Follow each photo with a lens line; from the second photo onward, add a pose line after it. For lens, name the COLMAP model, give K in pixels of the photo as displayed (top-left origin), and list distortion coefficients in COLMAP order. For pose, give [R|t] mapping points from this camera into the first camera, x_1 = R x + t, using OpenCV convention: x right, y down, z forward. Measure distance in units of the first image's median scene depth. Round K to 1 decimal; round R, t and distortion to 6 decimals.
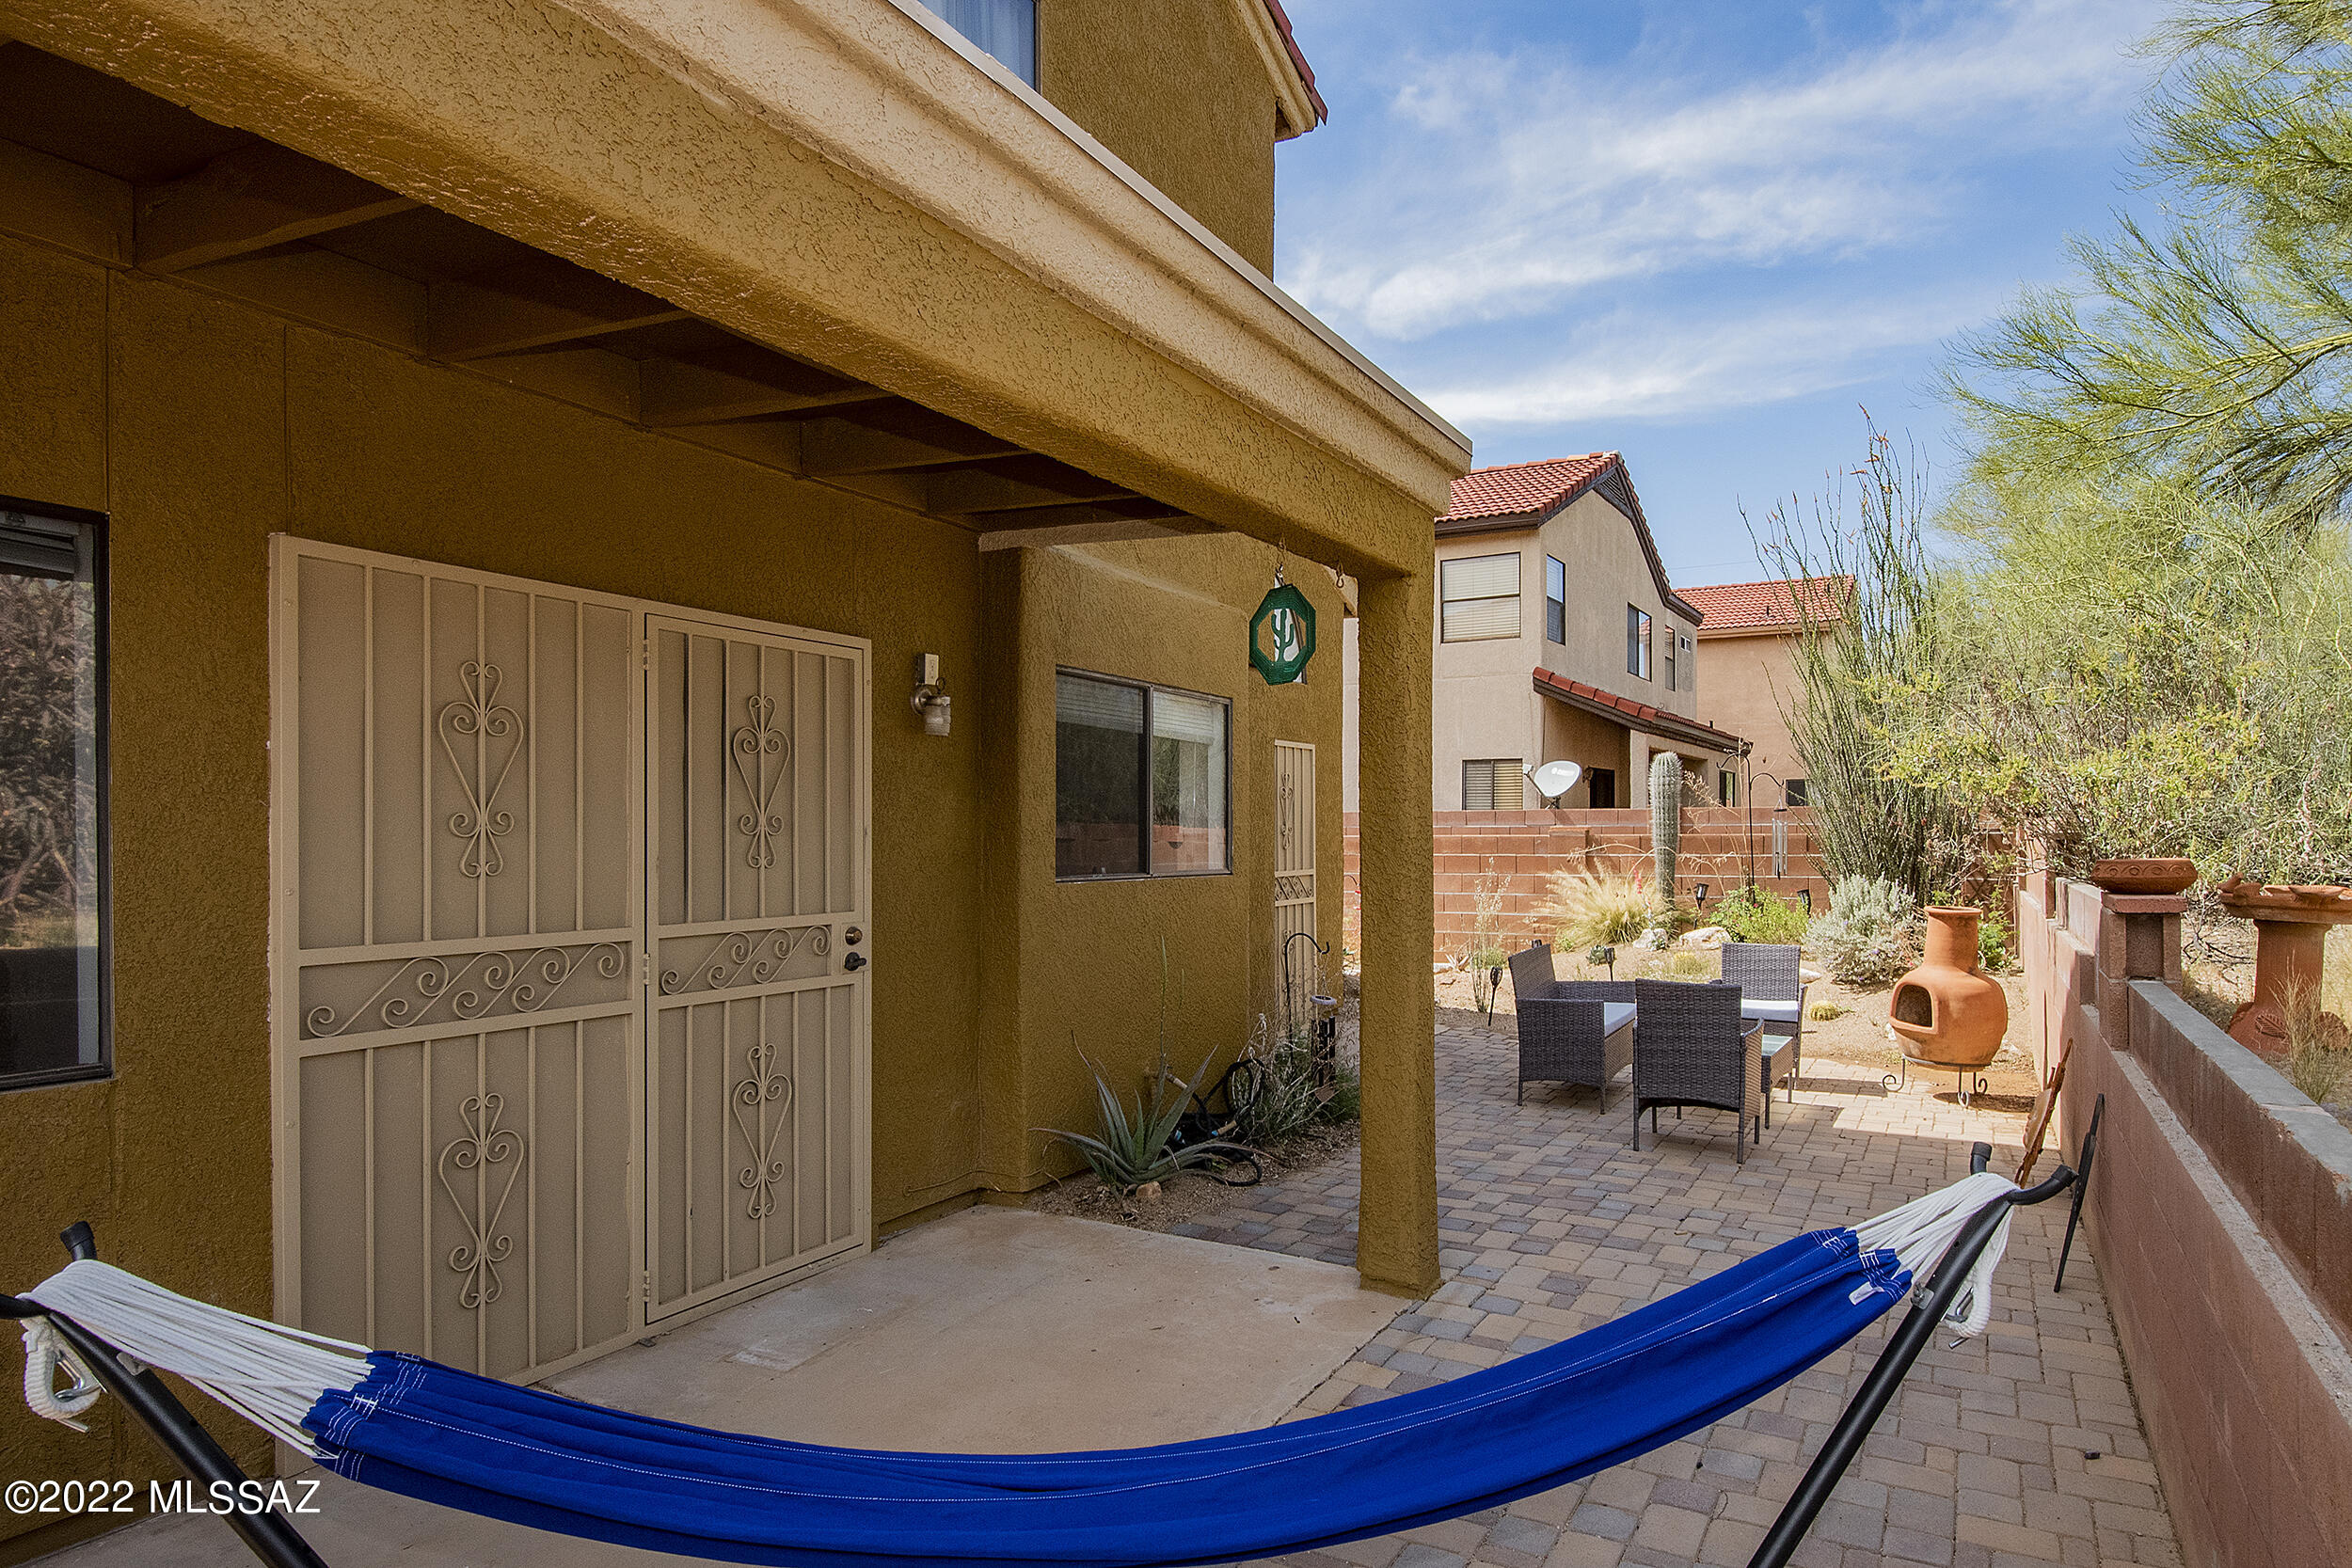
lens RADIAL K [[1482.6, 0, 1176.1], [0, 1482.6, 839.6], [0, 0, 1]] dist [0.004063, 0.000135]
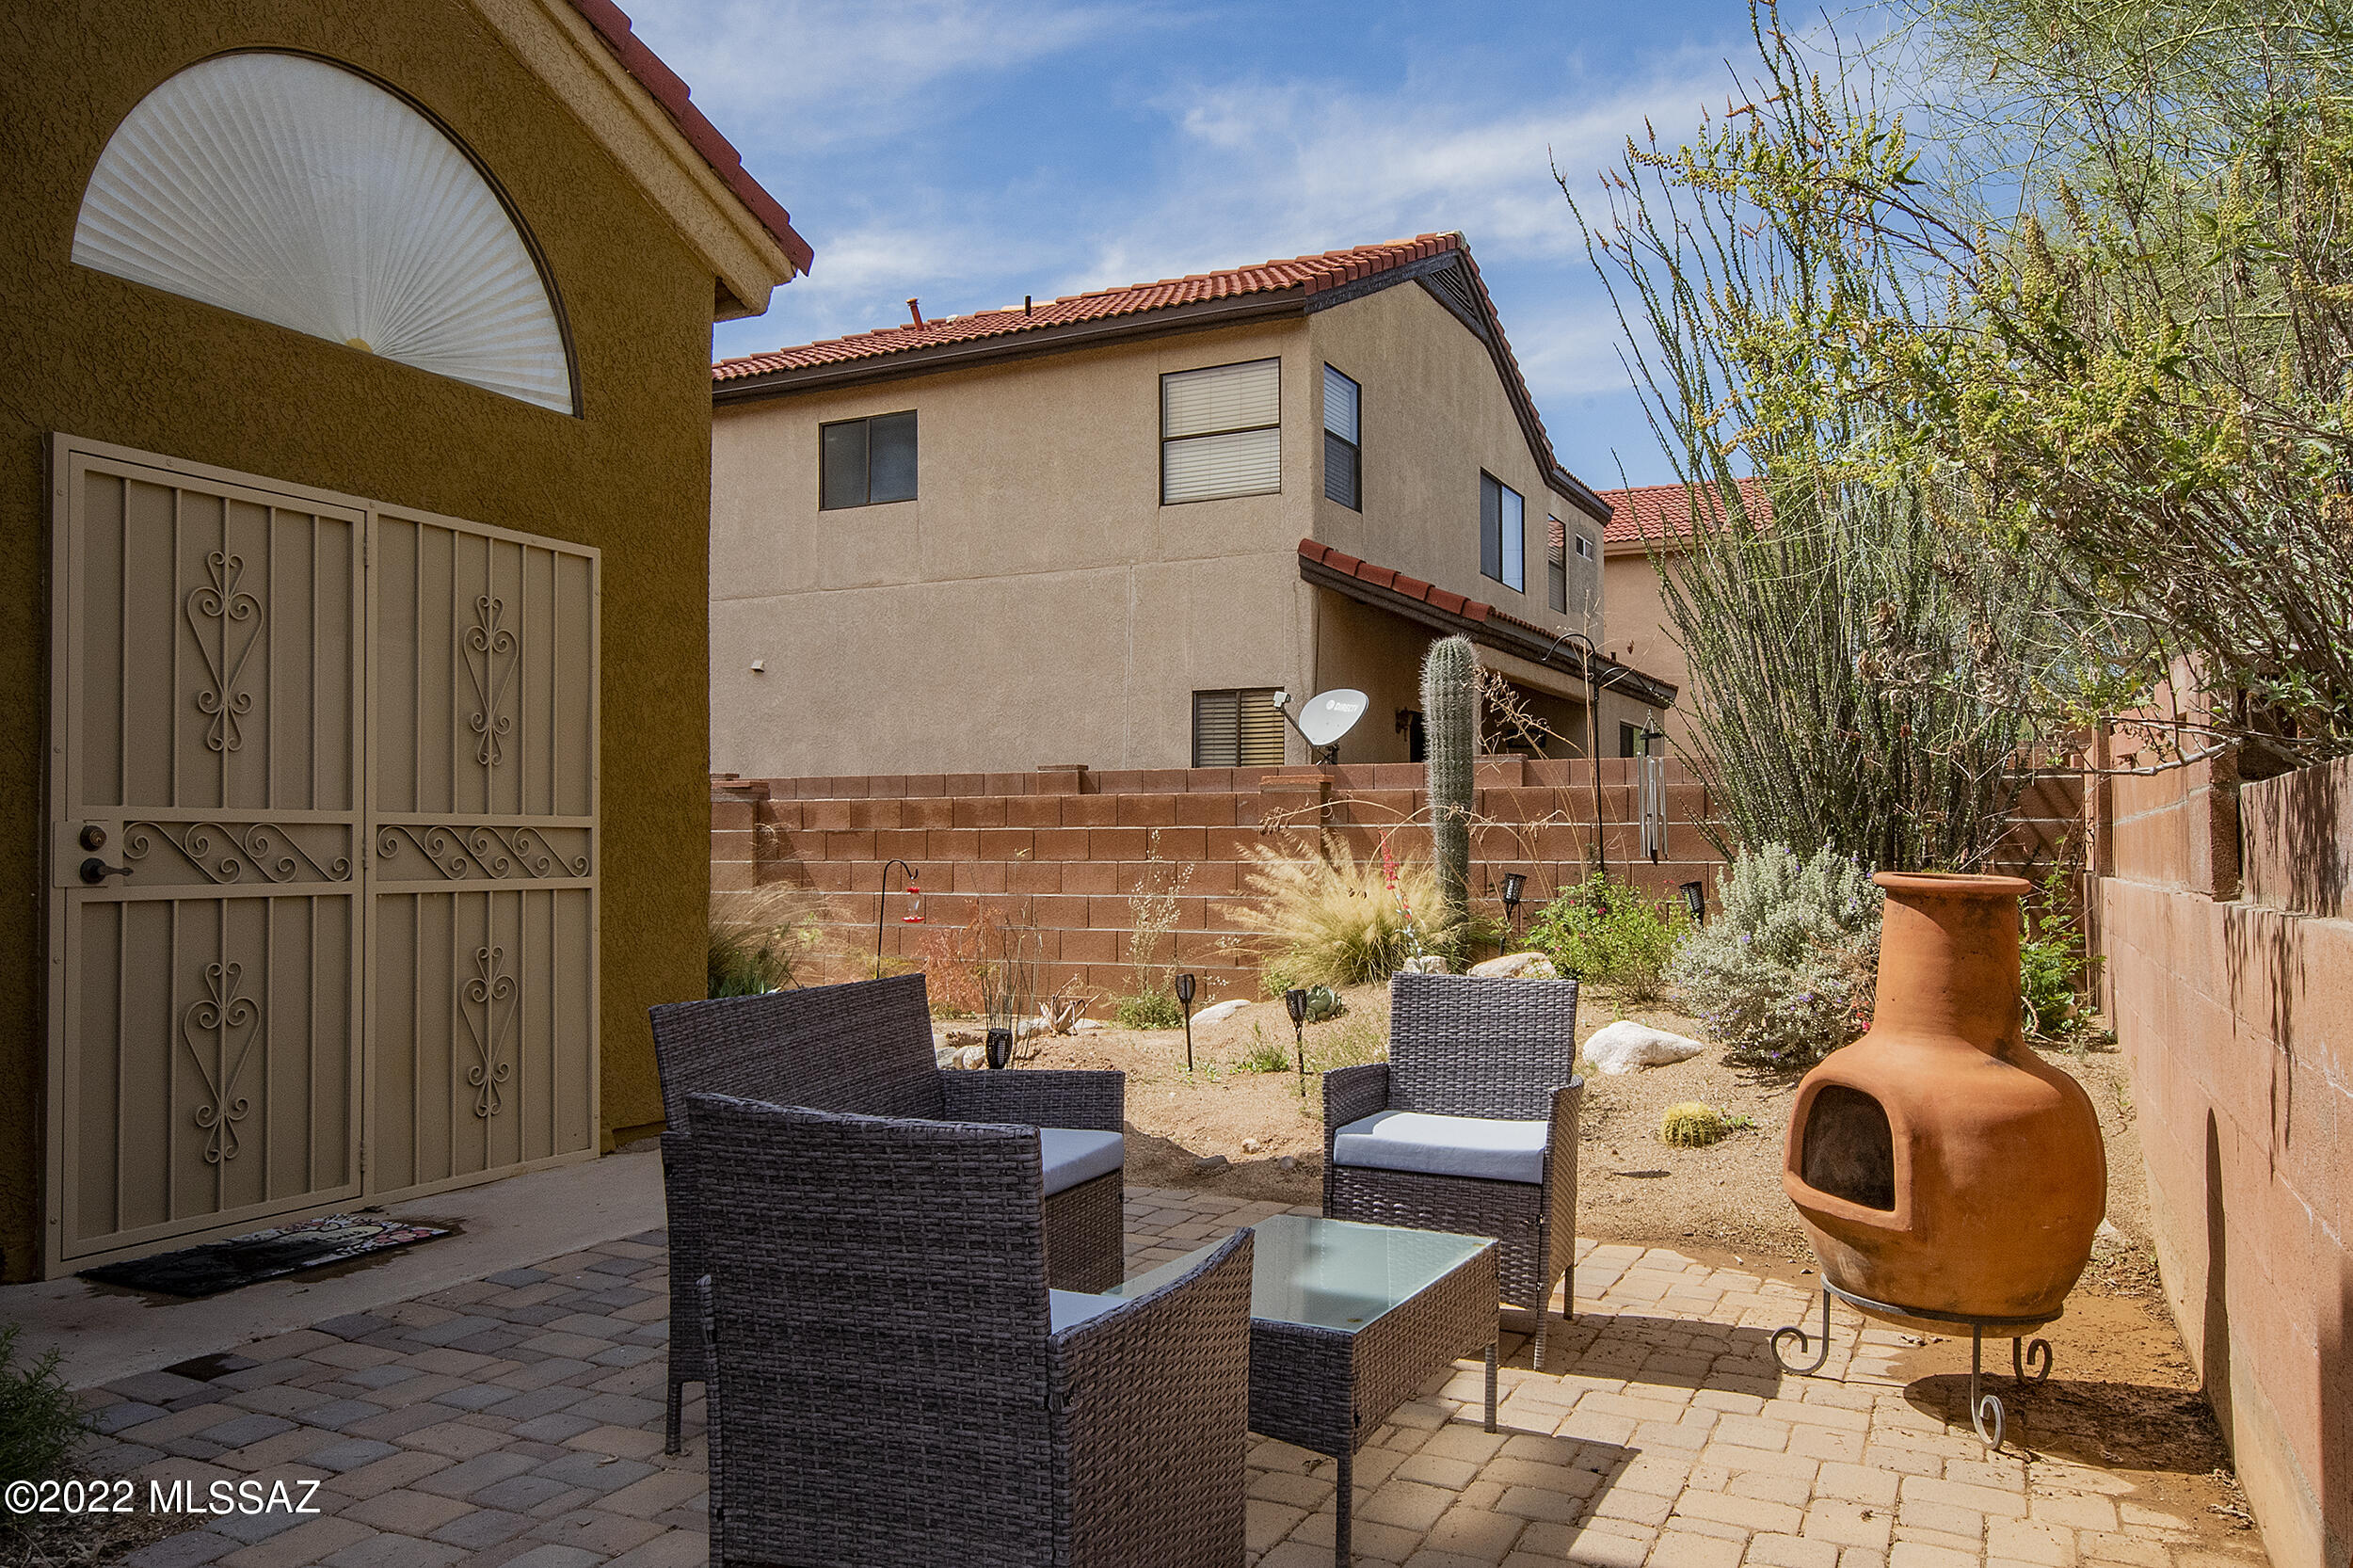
lens RADIAL K [[1602.9, 0, 1172.2], [0, 1602.9, 822.5], [0, 0, 1]] dist [0.002549, 0.000373]
pose [[0.999920, 0.003835, 0.012089, 0.223371], [-0.003398, 0.999348, -0.035934, 0.032786], [-0.012219, 0.035890, 0.999281, 0.415142]]
